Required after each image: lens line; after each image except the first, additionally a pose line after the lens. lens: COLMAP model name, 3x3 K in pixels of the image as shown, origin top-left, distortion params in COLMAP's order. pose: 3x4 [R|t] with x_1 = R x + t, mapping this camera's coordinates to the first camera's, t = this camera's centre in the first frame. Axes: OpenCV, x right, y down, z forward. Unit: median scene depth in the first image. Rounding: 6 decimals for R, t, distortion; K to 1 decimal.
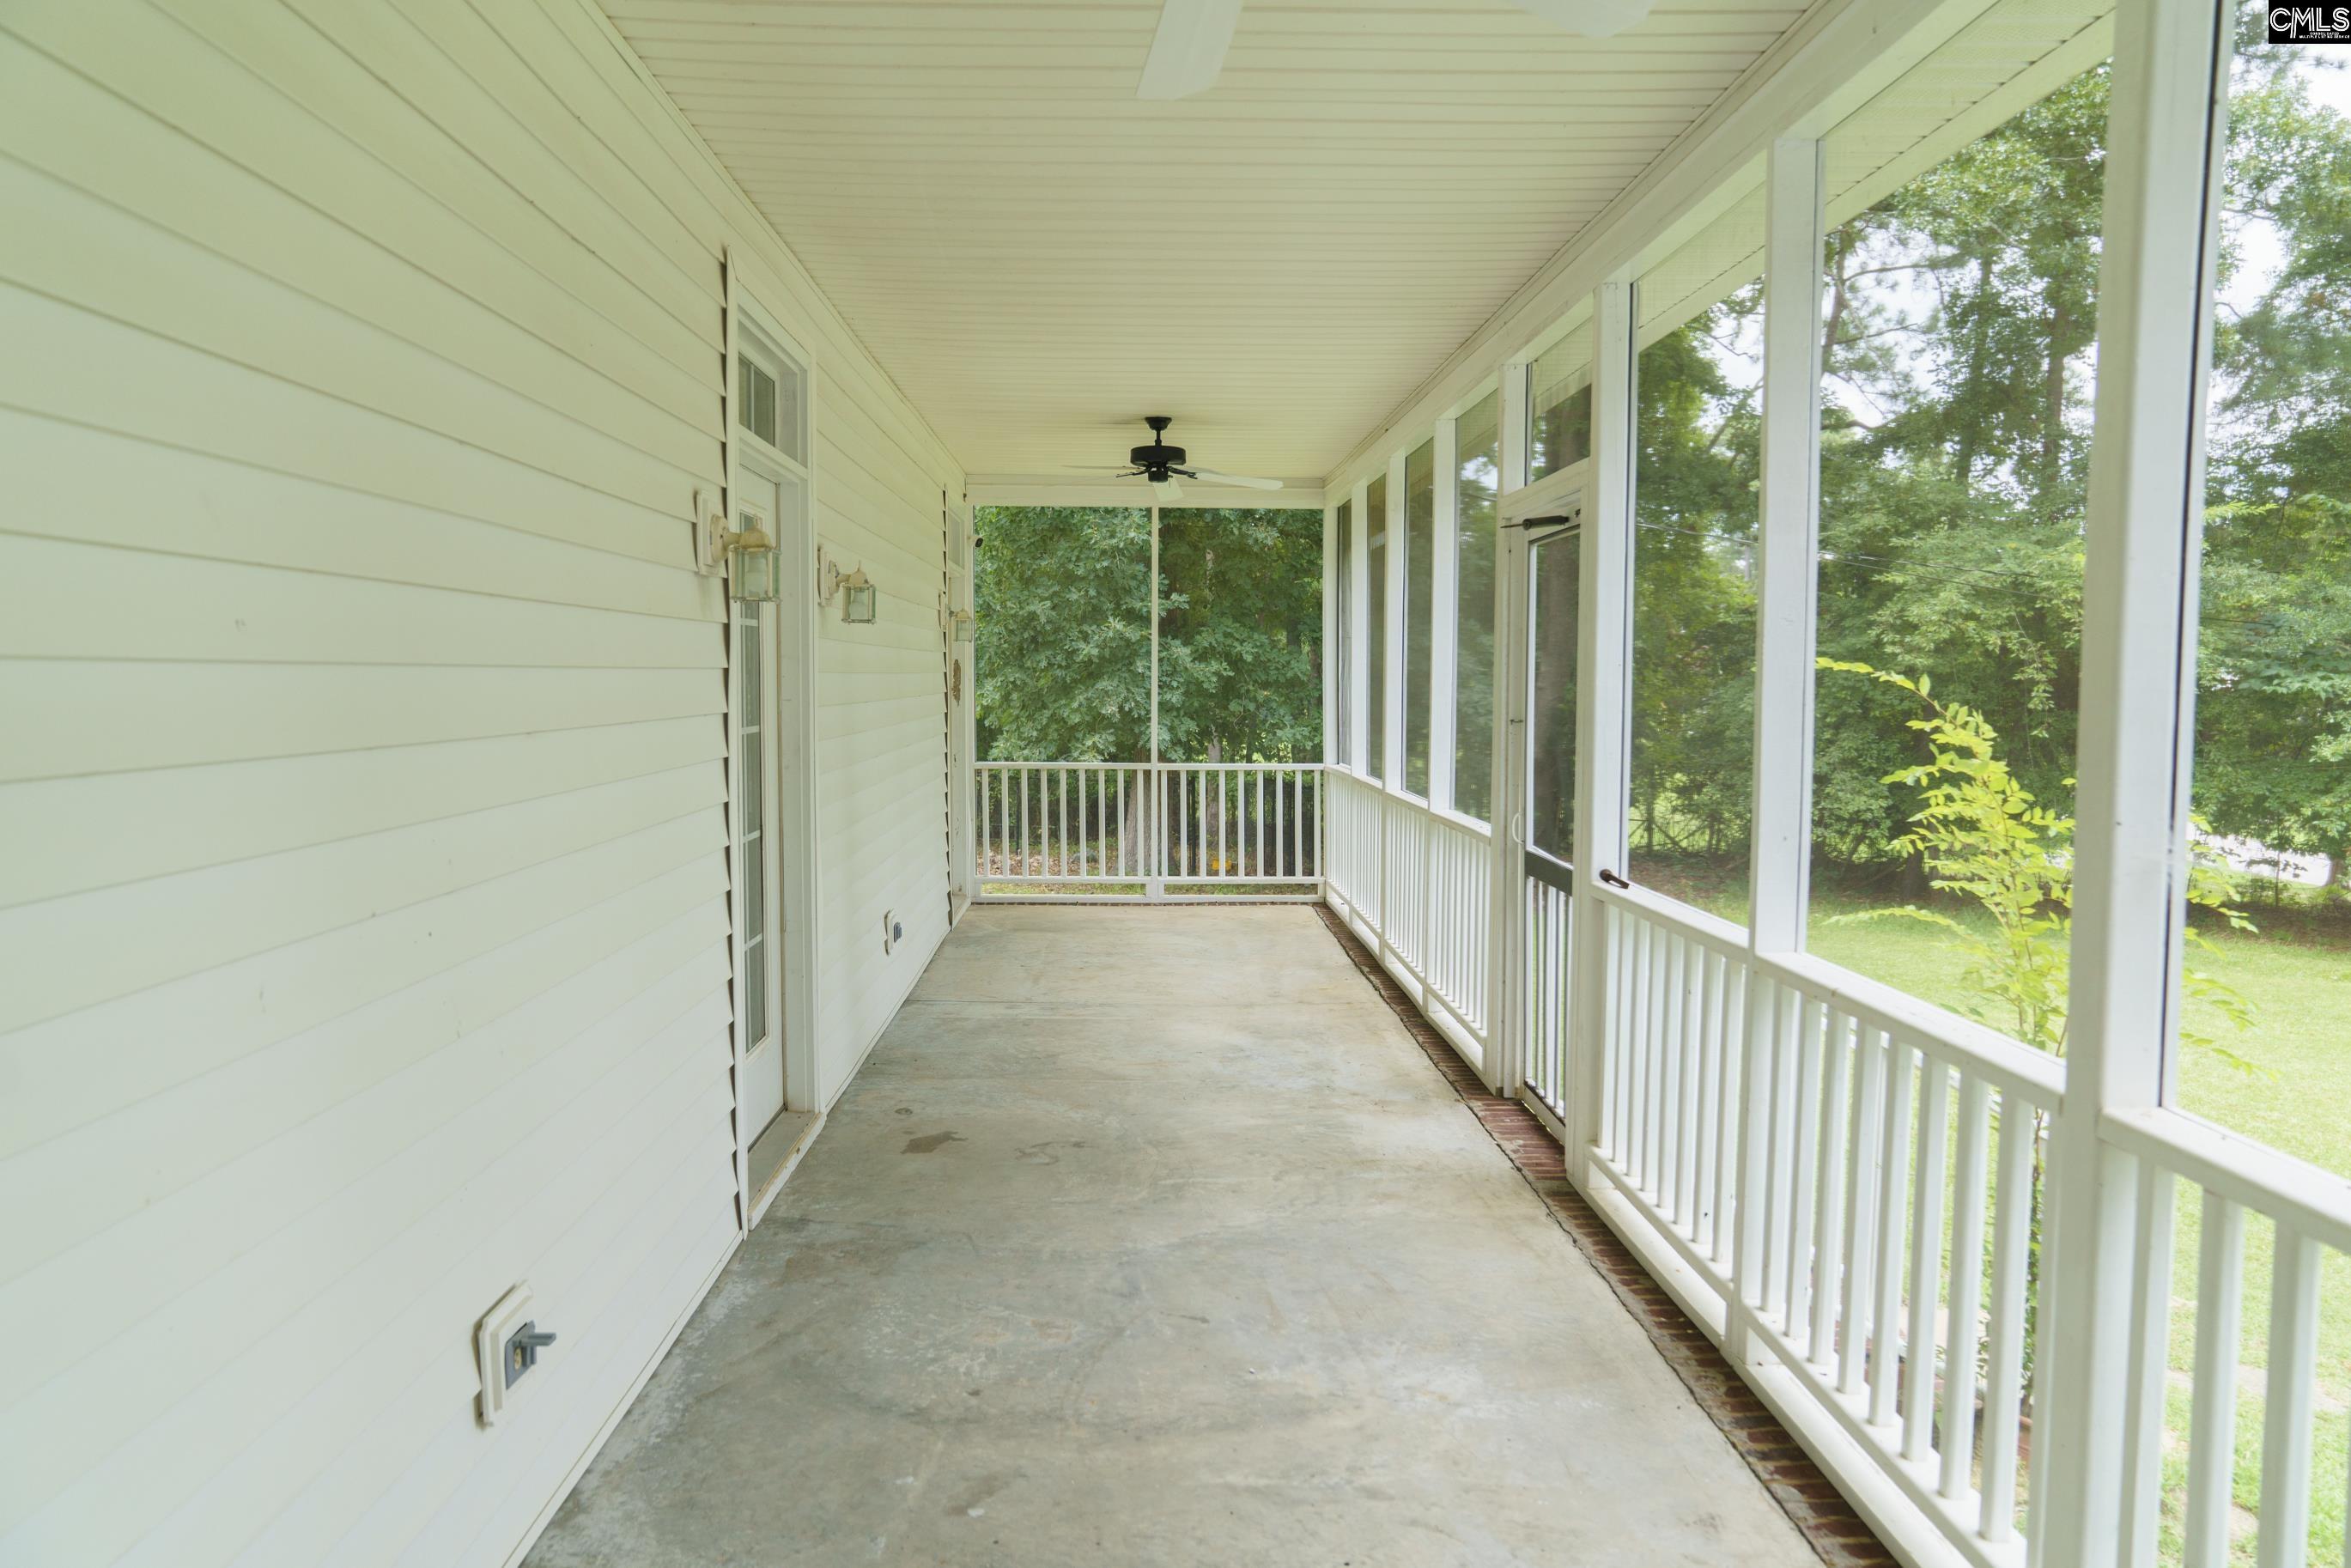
lens RADIAL K [[1588.1, 0, 1176.2], [0, 1588.1, 790.6], [0, 0, 1]] dist [-0.038155, 0.027368]
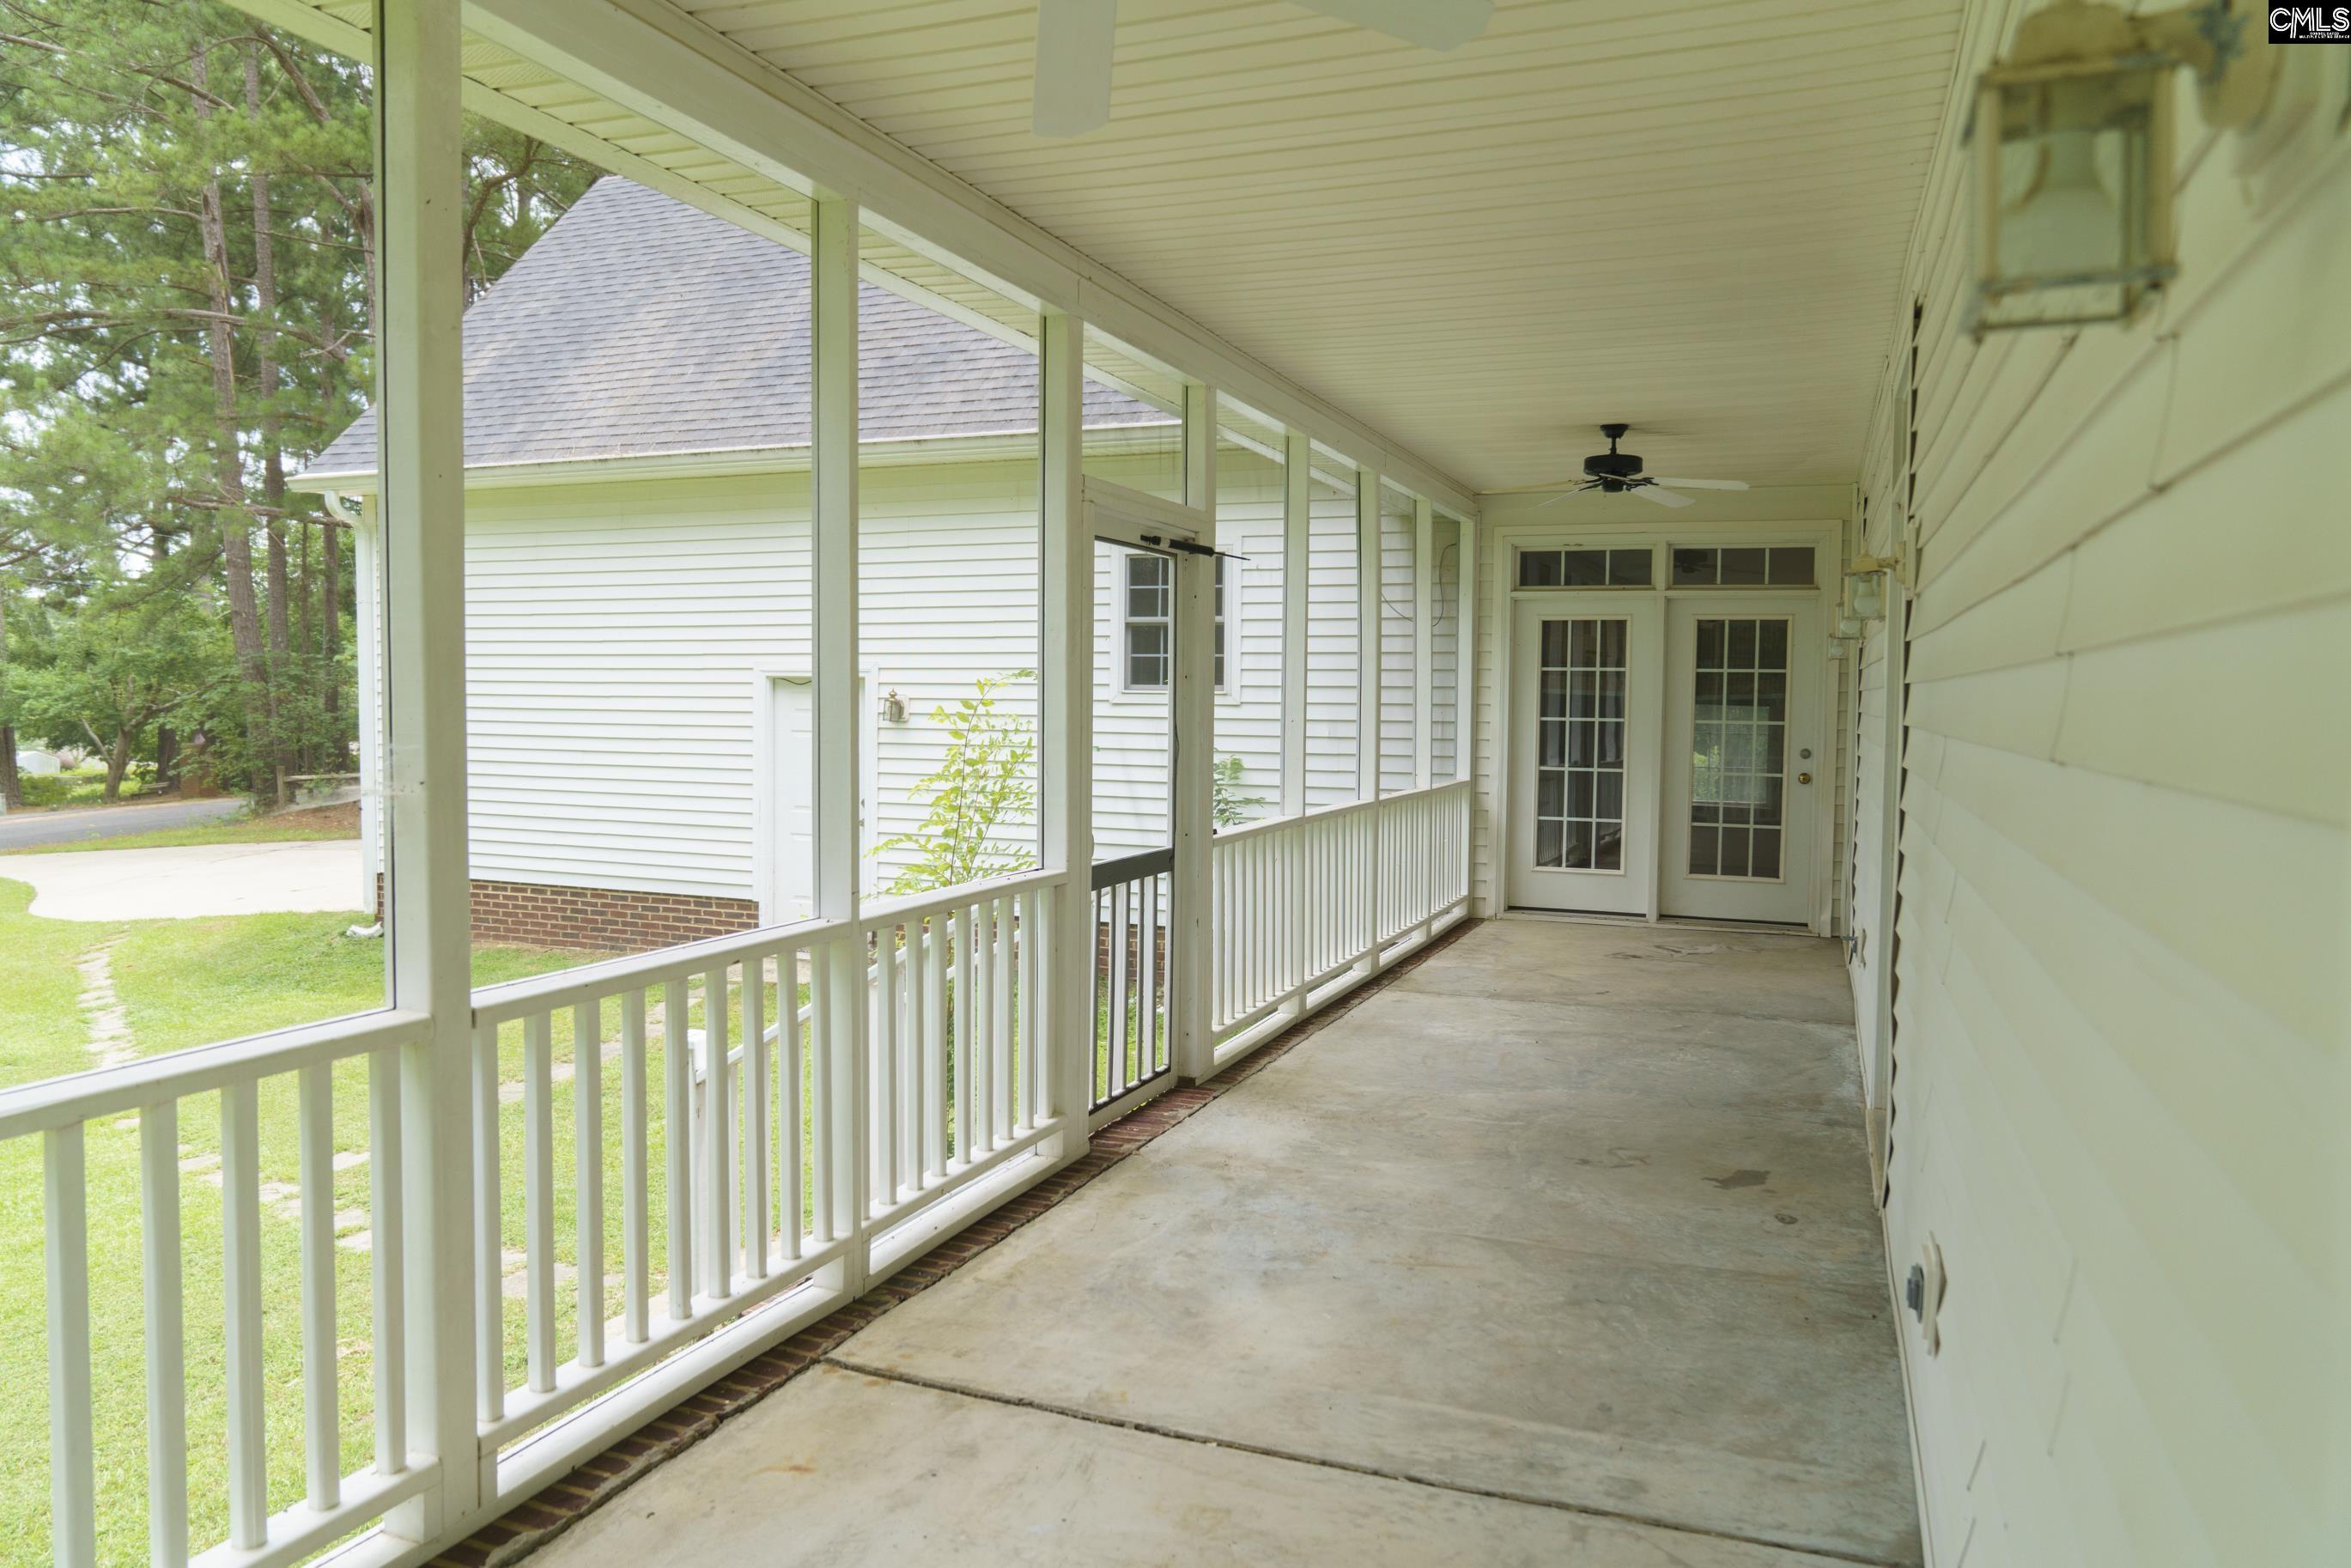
lens RADIAL K [[1588.1, 0, 1181.7], [0, 1588.1, 779.3], [0, 0, 1]] dist [-0.038155, 0.027368]
pose [[-0.916689, -0.033598, 0.398187, -0.213110], [0.014622, 0.992972, 0.117445, -0.130562], [-0.399335, 0.113483, -0.909755, 1.941377]]
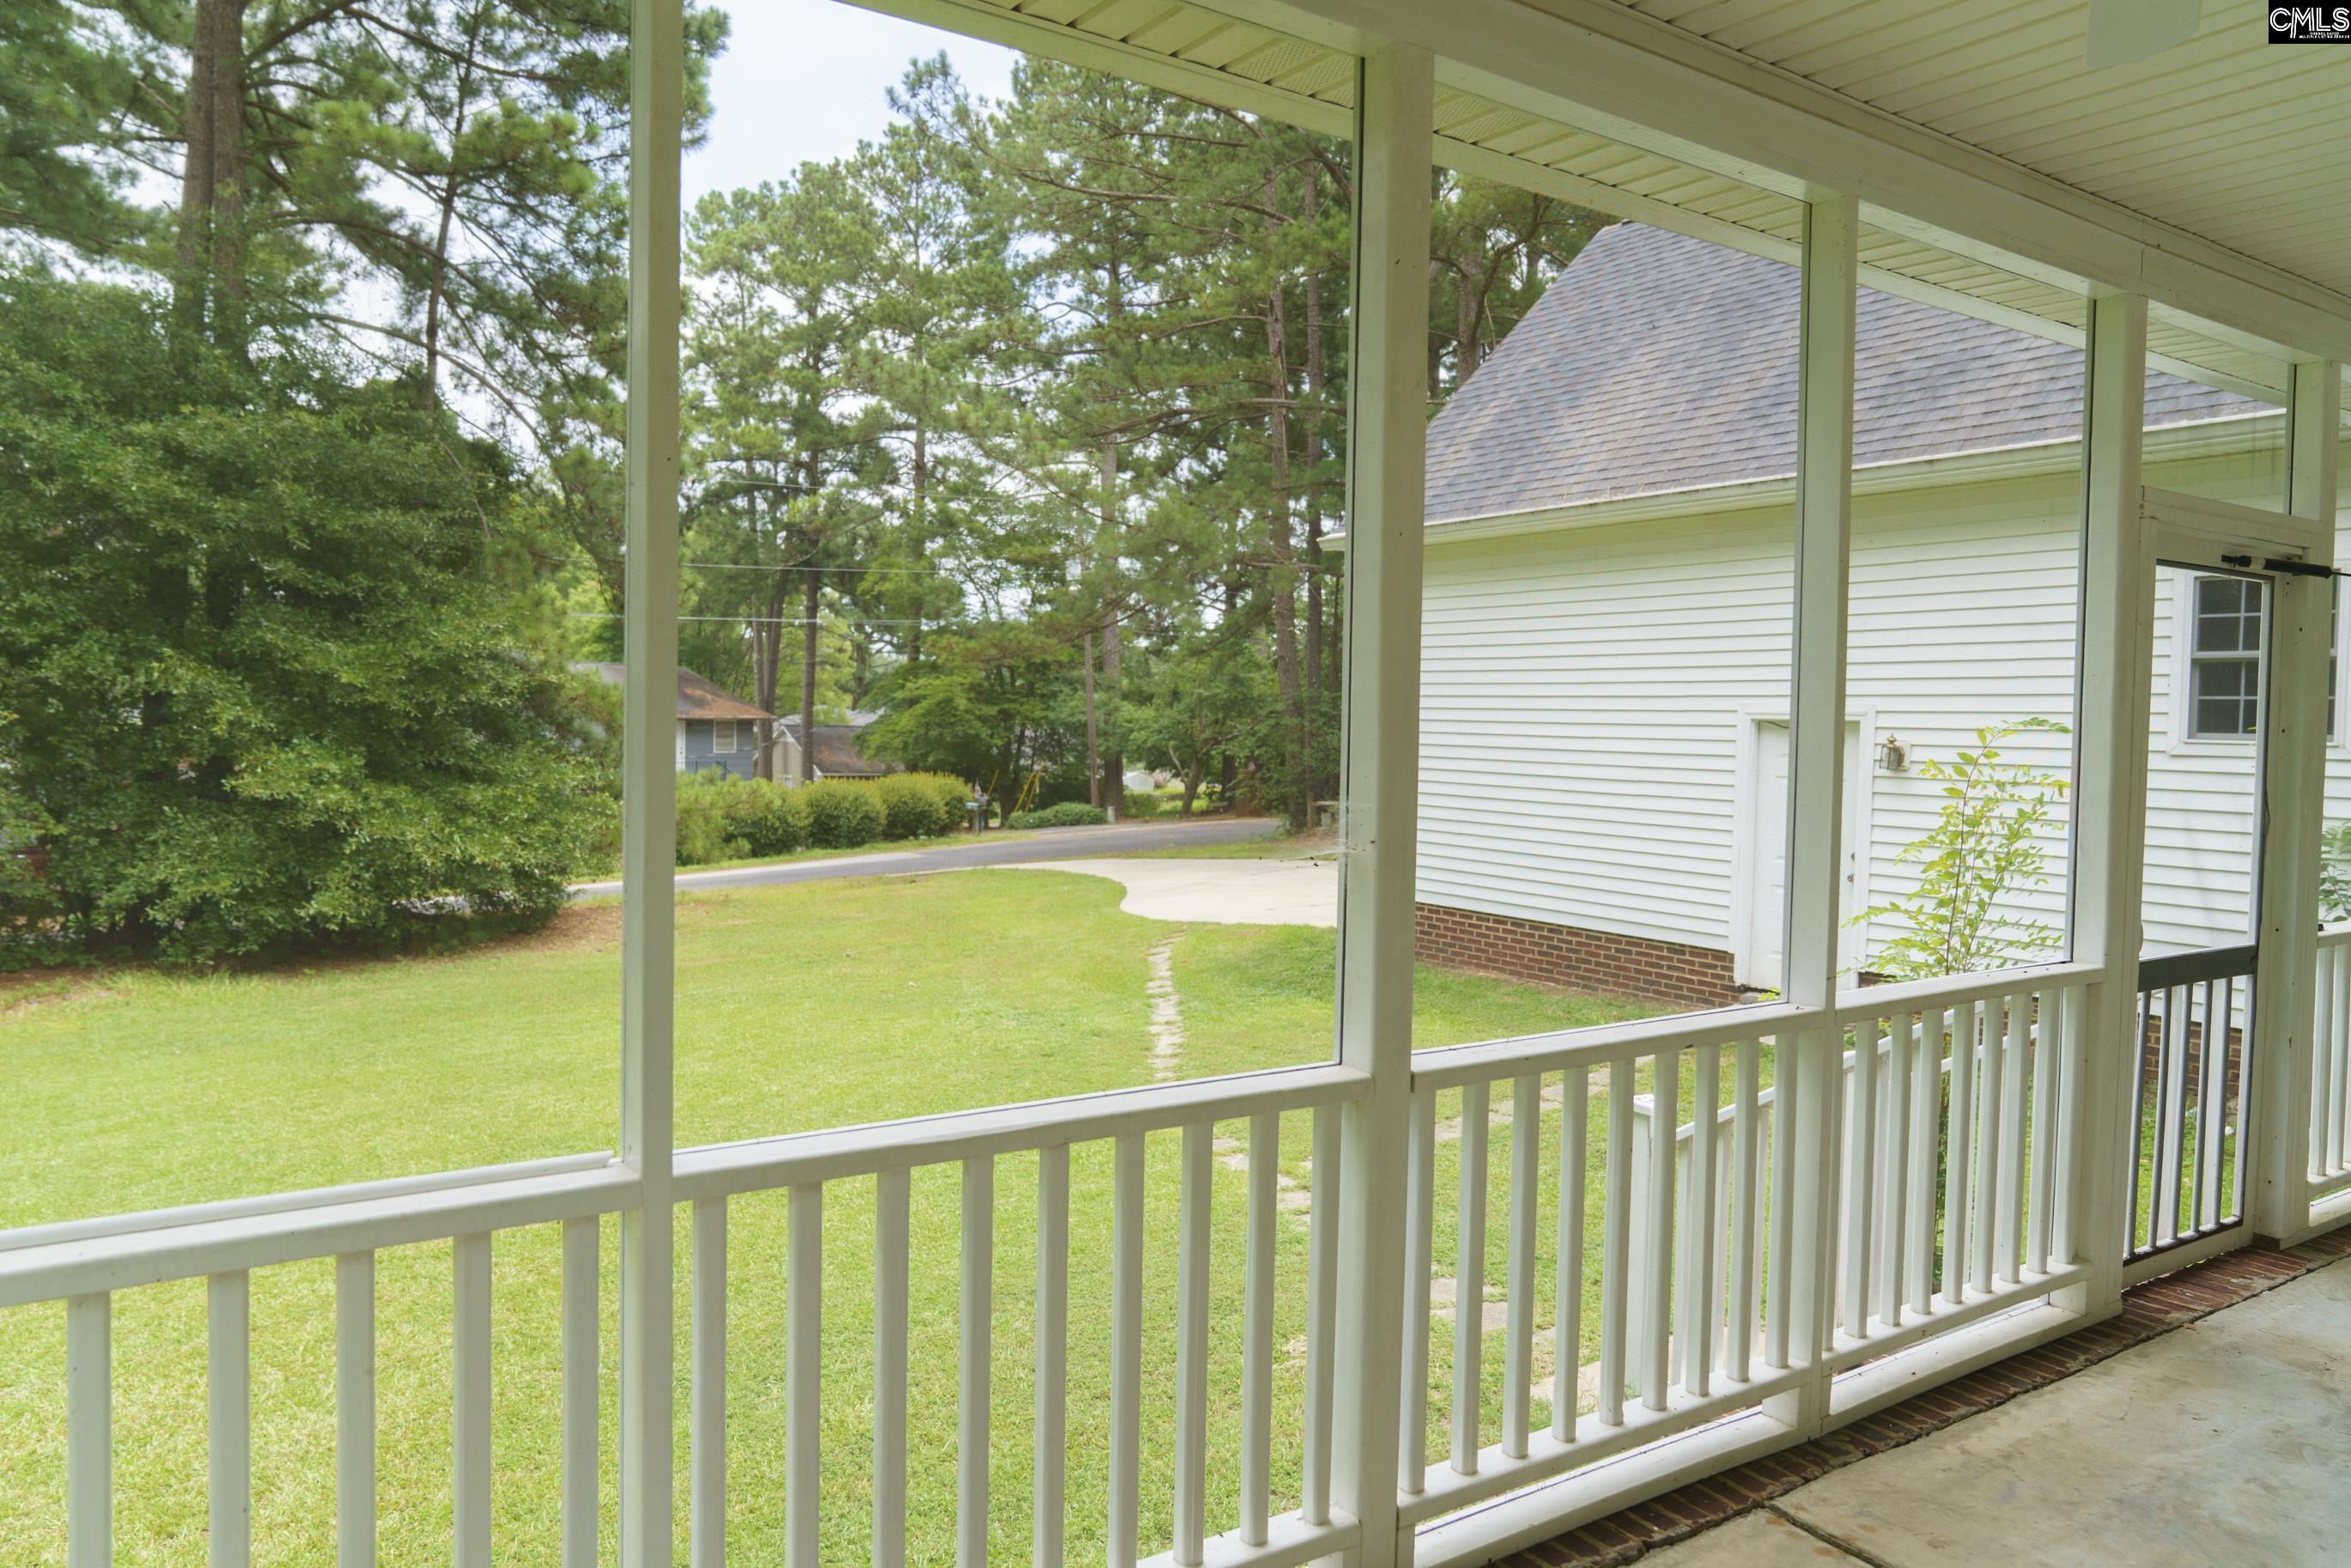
lens RADIAL K [[1588.1, 0, 1183.9], [0, 1588.1, 783.3], [0, 0, 1]] dist [-0.038155, 0.027368]
pose [[-0.528424, -0.047458, 0.847653, -0.187226], [0.038866, 0.996037, 0.079995, -0.135579], [-0.848090, 0.075216, -0.524486, 1.896391]]
